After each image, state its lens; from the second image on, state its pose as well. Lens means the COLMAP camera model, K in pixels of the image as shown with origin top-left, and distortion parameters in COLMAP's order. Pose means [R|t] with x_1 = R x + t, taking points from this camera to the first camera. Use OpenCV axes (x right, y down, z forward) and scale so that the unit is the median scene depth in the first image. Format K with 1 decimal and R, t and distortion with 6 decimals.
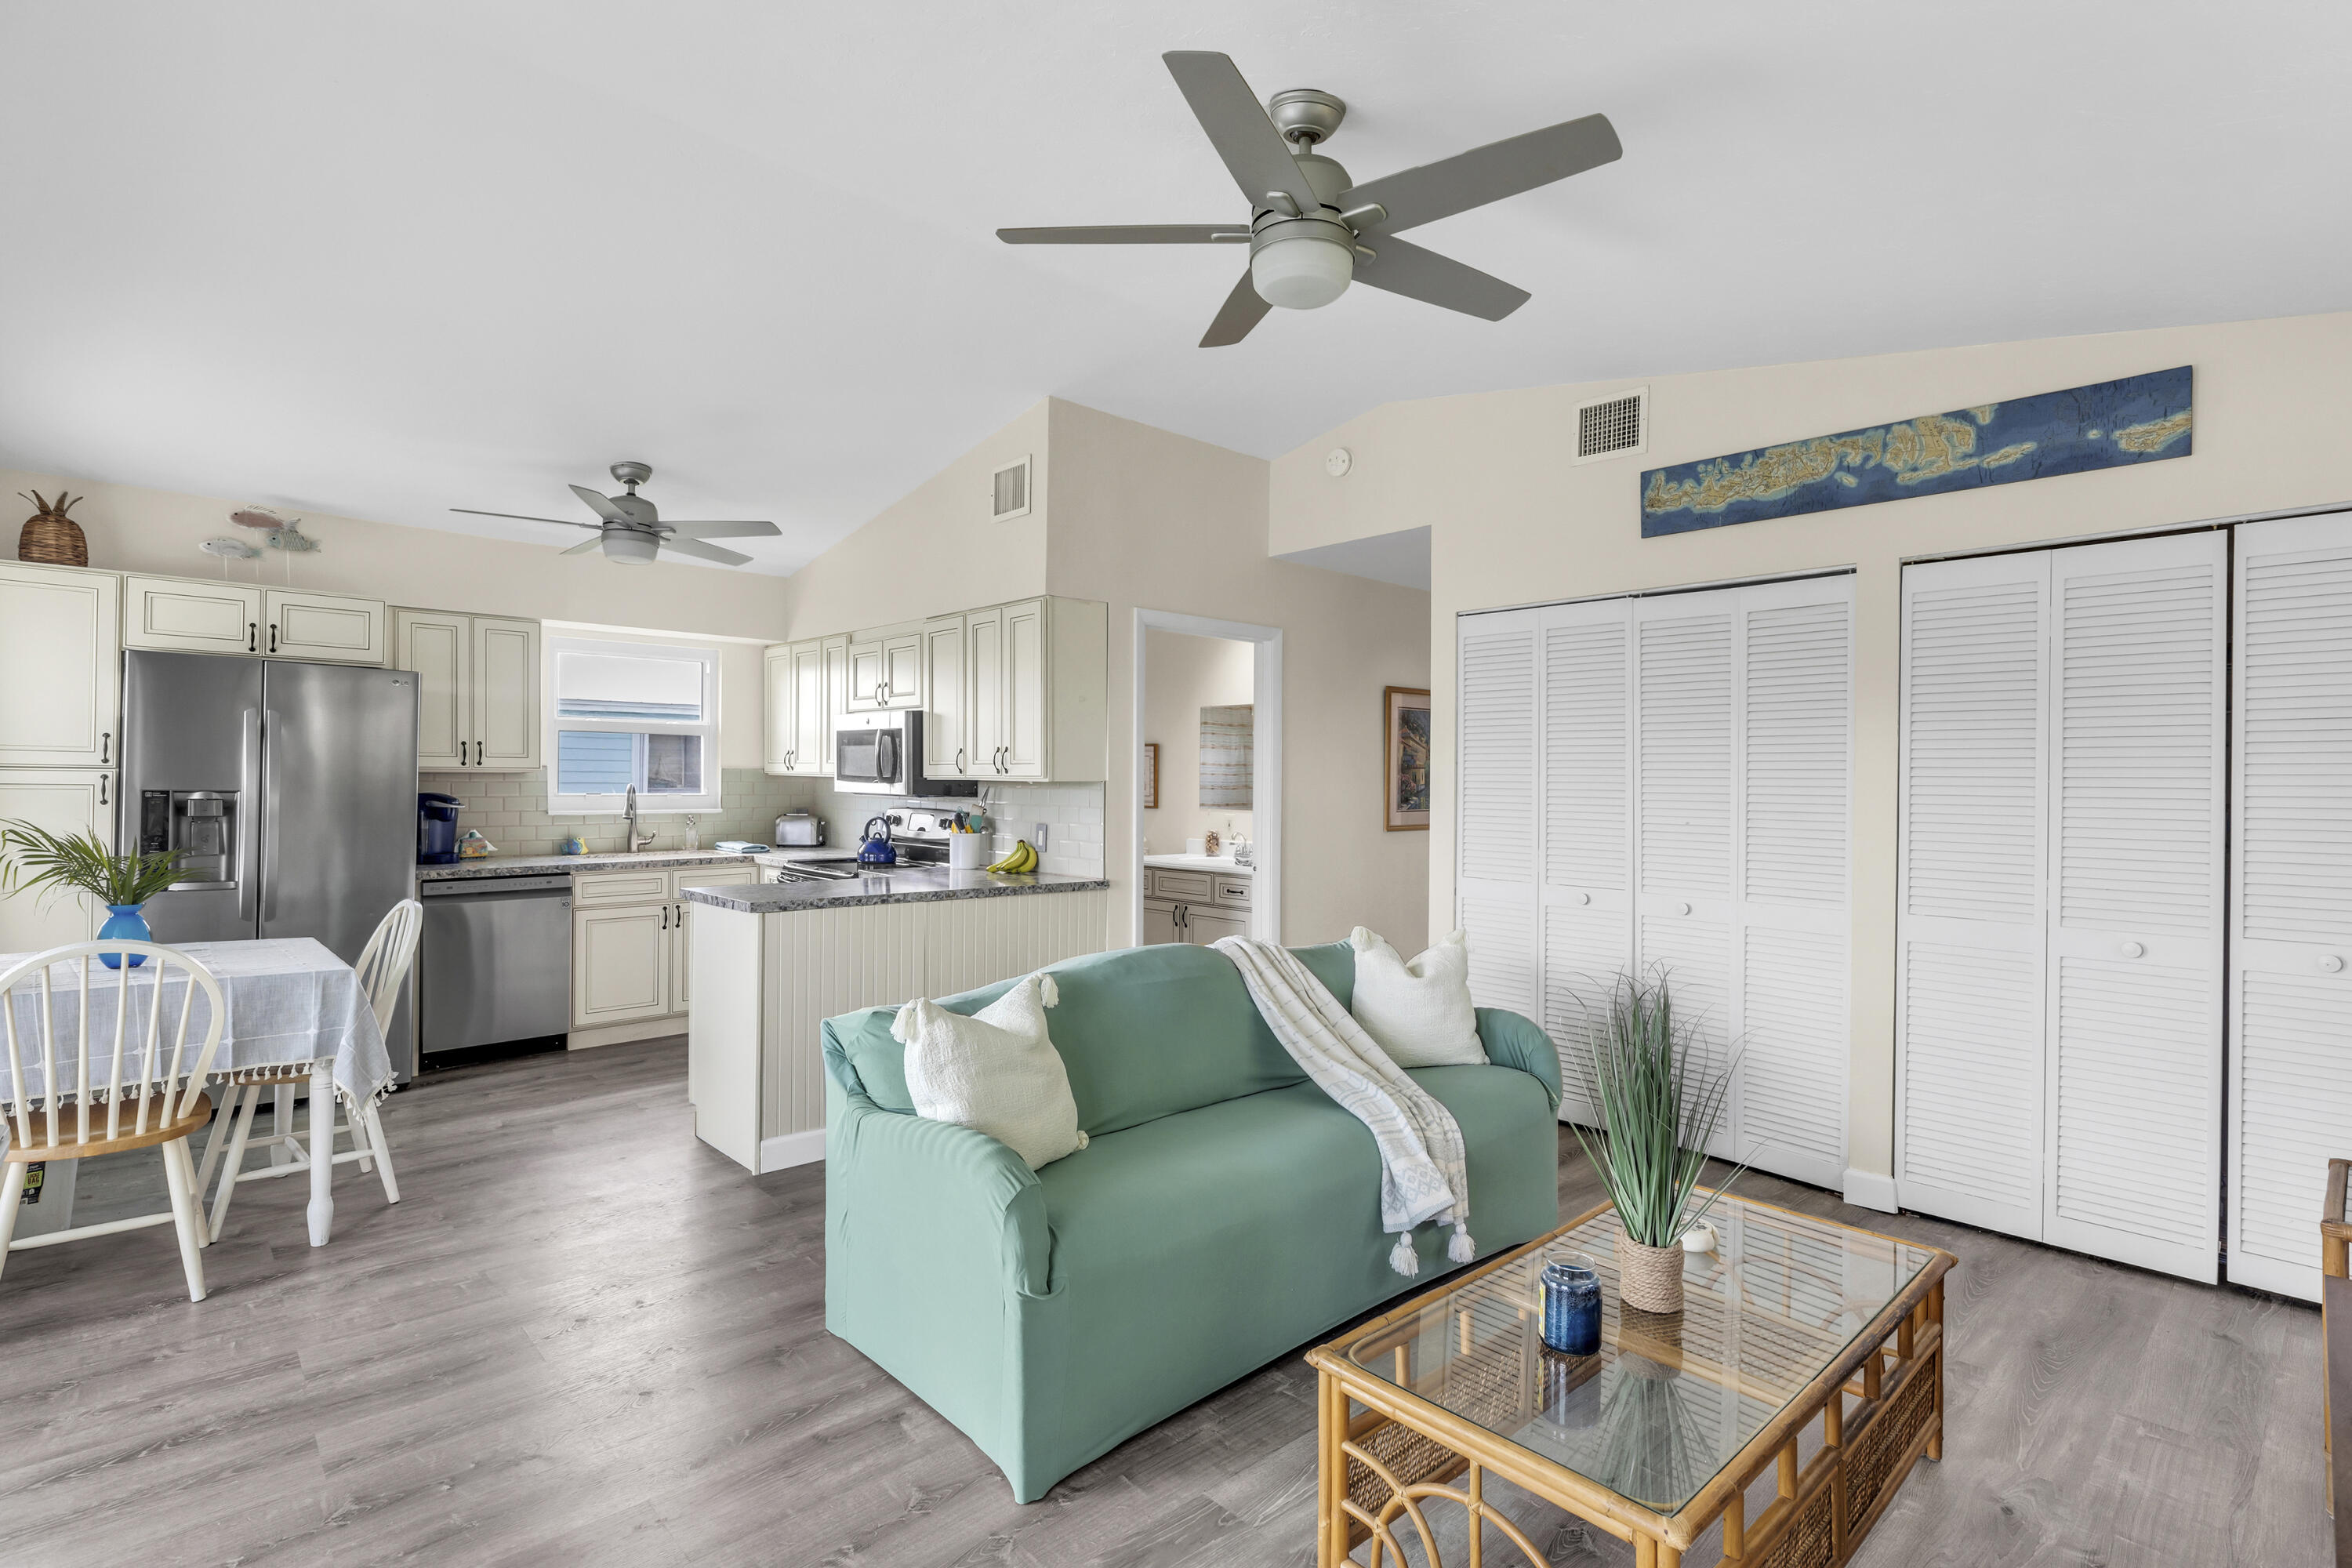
lens RADIAL K [[1123.5, 0, 1176.0], [0, 1123.5, 784.0], [0, 0, 1]] dist [0.002029, 0.001172]
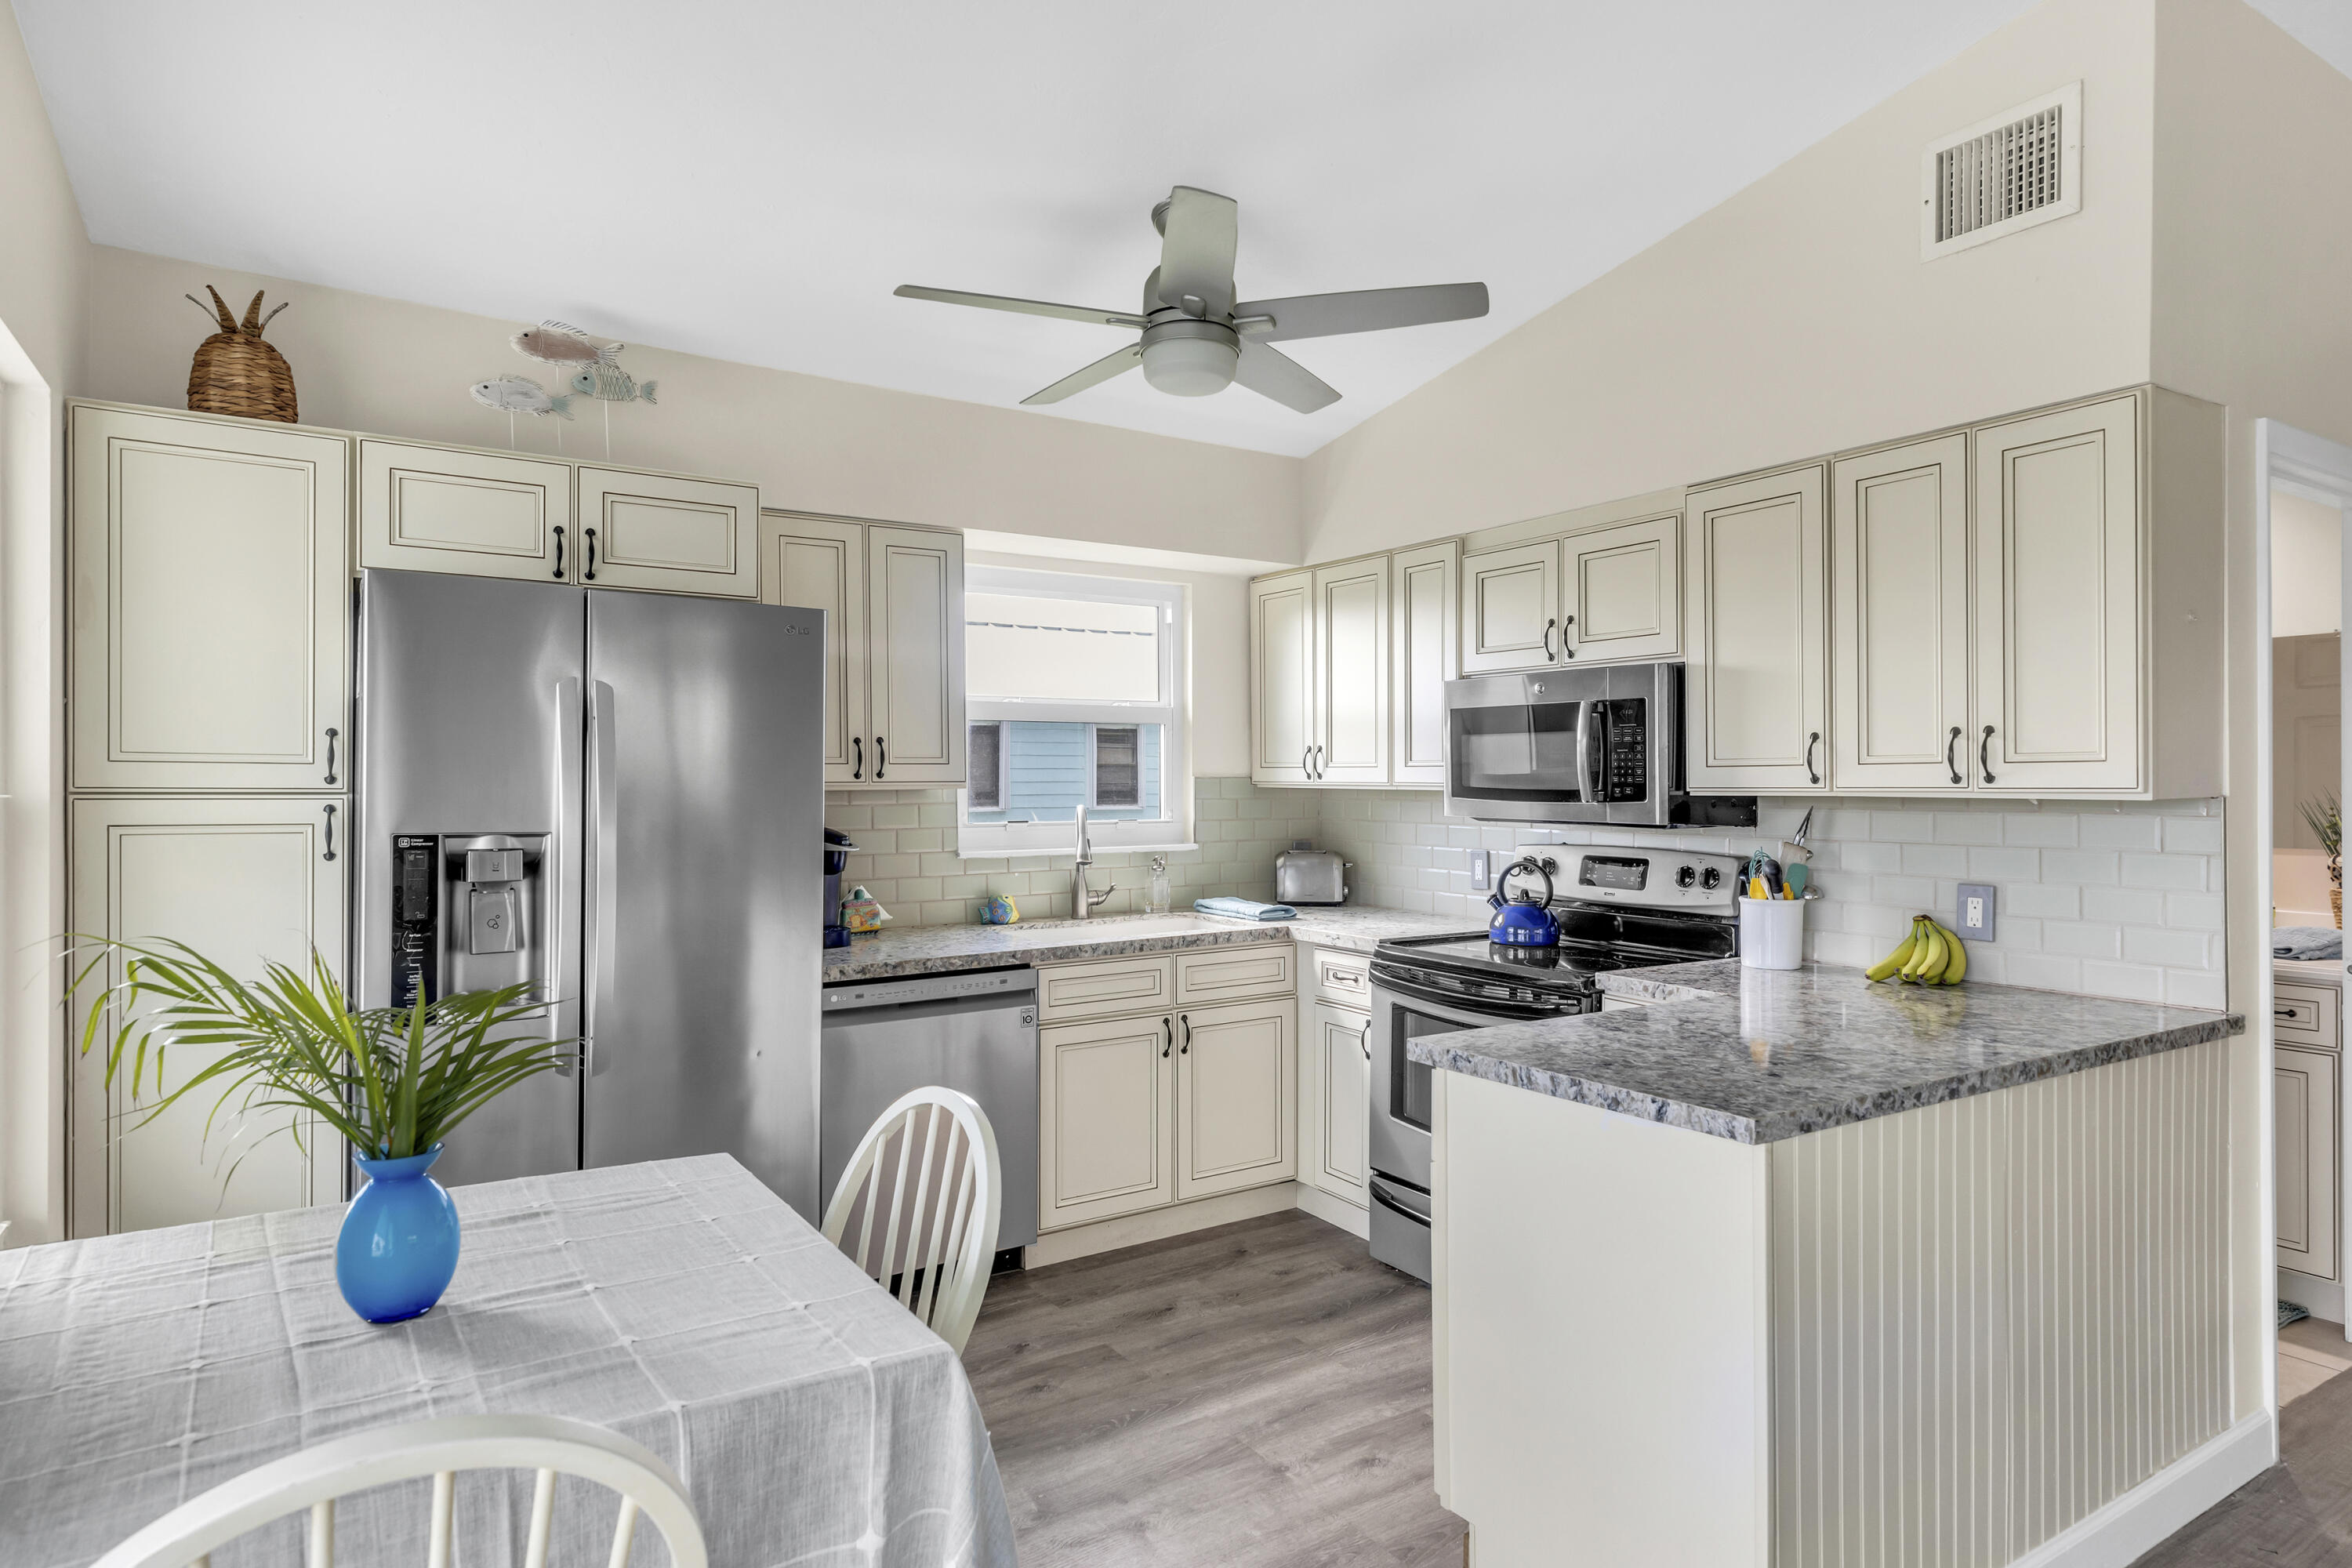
lens RADIAL K [[1311.4, 0, 1176.0], [0, 1311.4, 784.0], [0, 0, 1]] dist [0.017357, 0.000583]
pose [[0.984406, -0.011380, -0.175541, -0.396532], [0.010807, 0.999933, -0.004217, -0.010232], [0.175578, 0.002254, 0.984463, 0.403377]]
